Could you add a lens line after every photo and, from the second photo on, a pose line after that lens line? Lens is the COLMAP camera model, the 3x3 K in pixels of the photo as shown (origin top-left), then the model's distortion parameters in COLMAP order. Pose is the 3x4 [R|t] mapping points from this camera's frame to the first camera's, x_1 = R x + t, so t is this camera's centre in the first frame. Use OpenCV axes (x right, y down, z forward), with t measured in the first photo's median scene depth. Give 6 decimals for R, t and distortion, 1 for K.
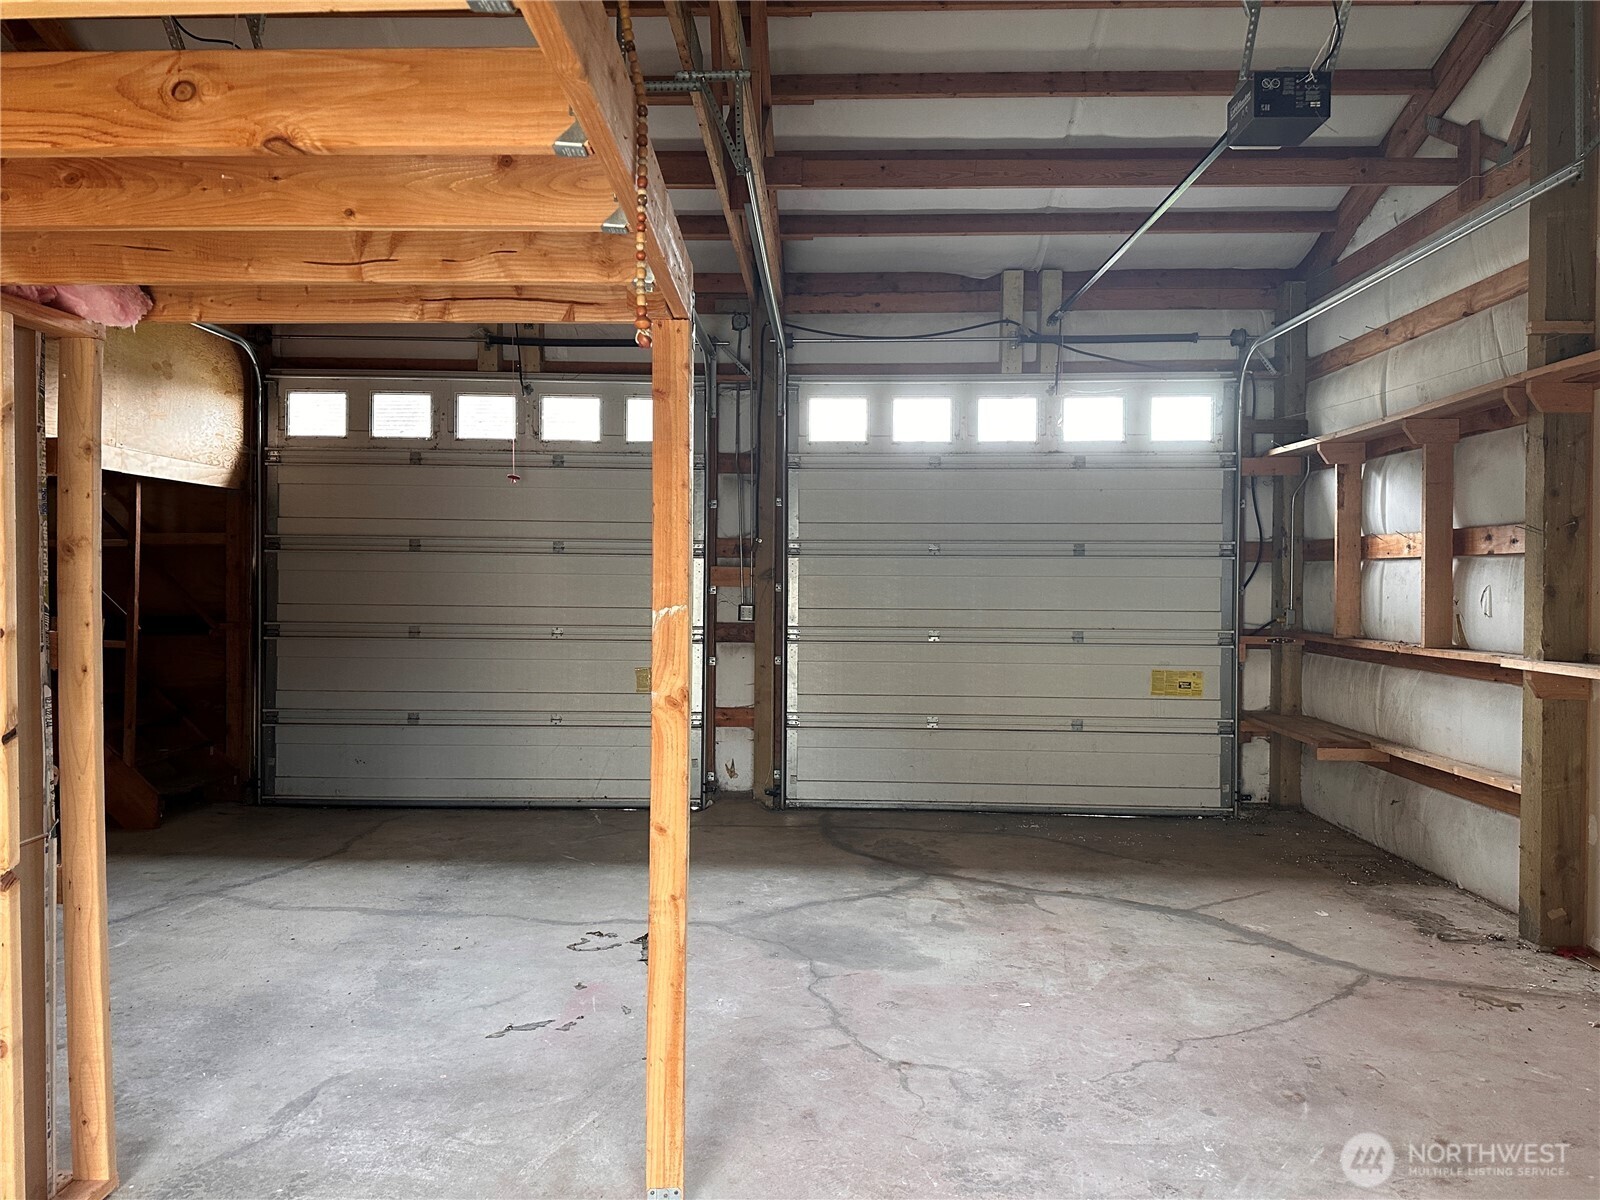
lens RADIAL K [[1130.4, 0, 795.5], [0, 1130.4, 597.7], [0, 0, 1]] dist [0.033628, -0.011272]
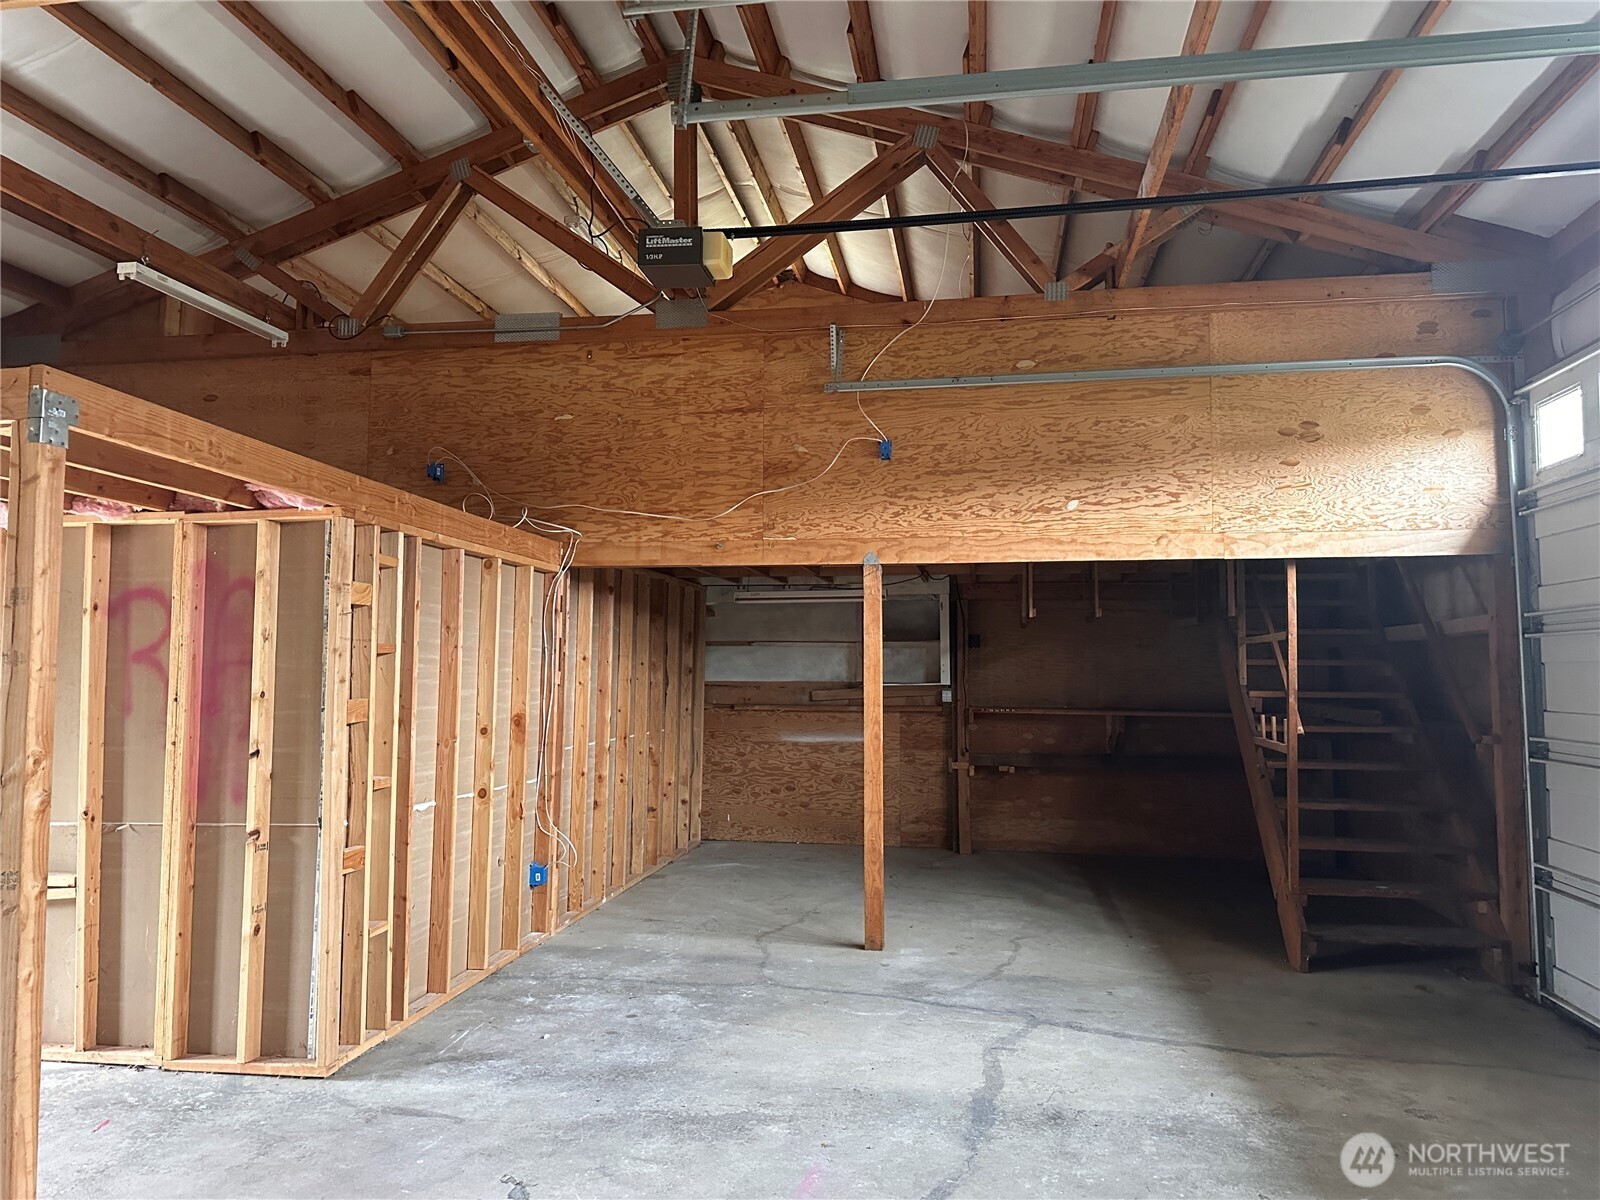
lens RADIAL K [[1130.4, 0, 794.0], [0, 1130.4, 598.8], [0, 0, 1]] dist [0.033628, -0.011272]
pose [[-0.140018, -0.075706, -0.987251, 0.440379], [-0.019807, 0.997087, -0.073651, -0.004184], [0.989951, 0.009242, -0.141109, 0.957542]]
